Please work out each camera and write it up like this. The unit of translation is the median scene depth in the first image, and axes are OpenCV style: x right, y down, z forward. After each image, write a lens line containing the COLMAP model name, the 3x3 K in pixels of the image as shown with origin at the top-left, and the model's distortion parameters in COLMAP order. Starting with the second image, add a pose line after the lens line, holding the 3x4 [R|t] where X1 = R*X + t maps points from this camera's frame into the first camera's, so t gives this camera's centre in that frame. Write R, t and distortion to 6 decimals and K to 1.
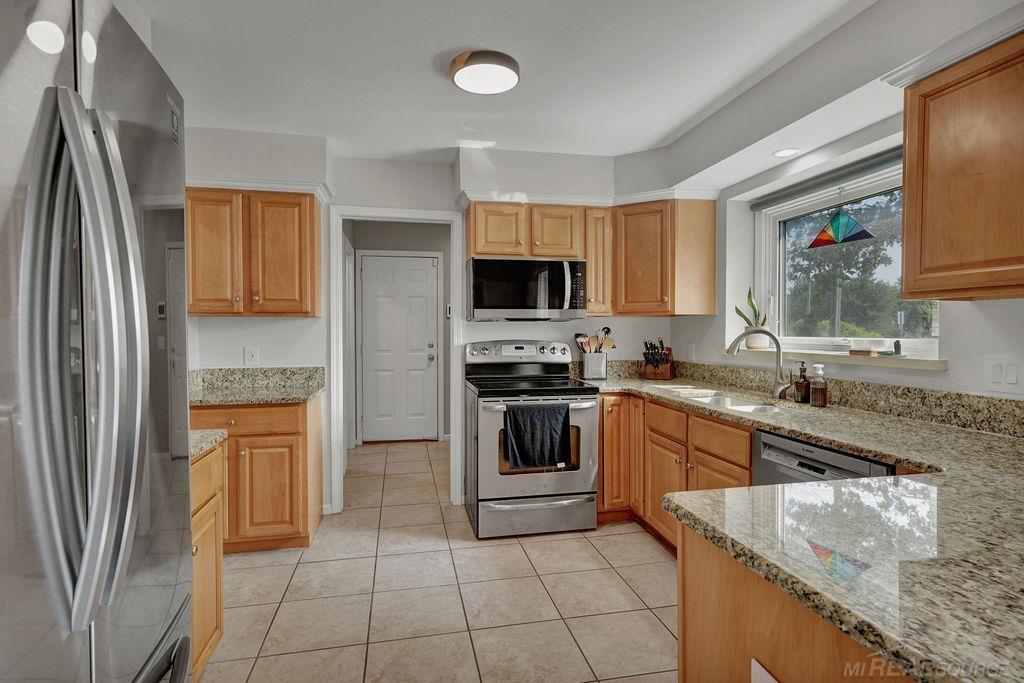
lens RADIAL K [[521.4, 0, 513.1], [0, 521.4, 338.2], [0, 0, 1]] dist [0.004178, 0.000234]
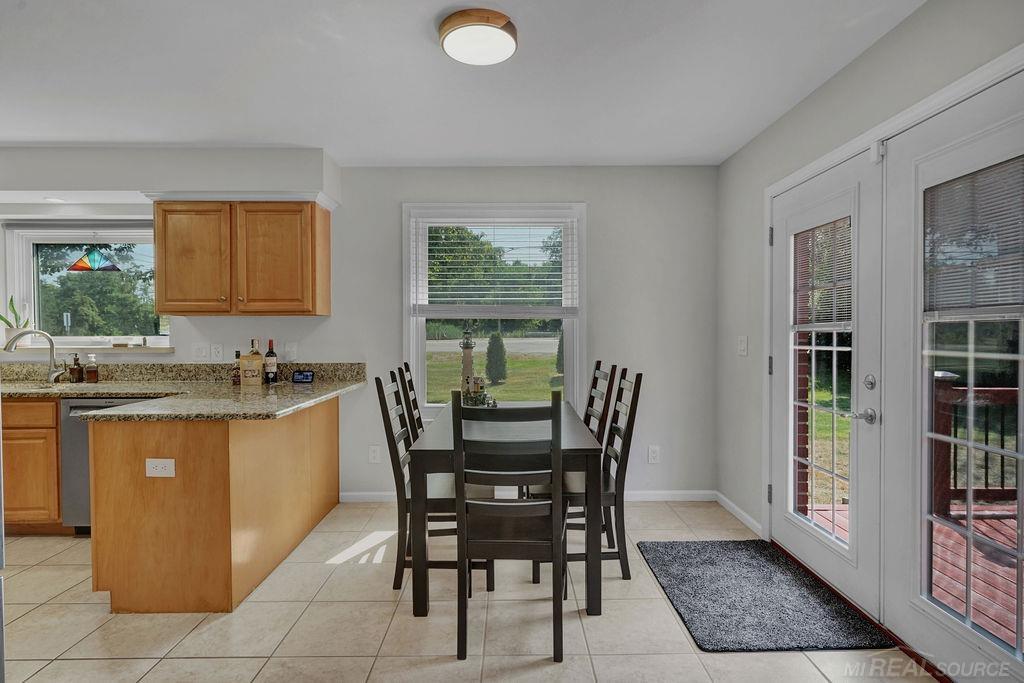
lens RADIAL K [[521.4, 0, 513.3], [0, 521.4, 336.8], [0, 0, 1]] dist [0.004178, 0.000234]
pose [[0.211748, -0.011059, 0.977262, -0.655087], [0.016590, 0.999833, 0.007720, 0.009071], [-0.977184, 0.014578, 0.211896, -0.518909]]
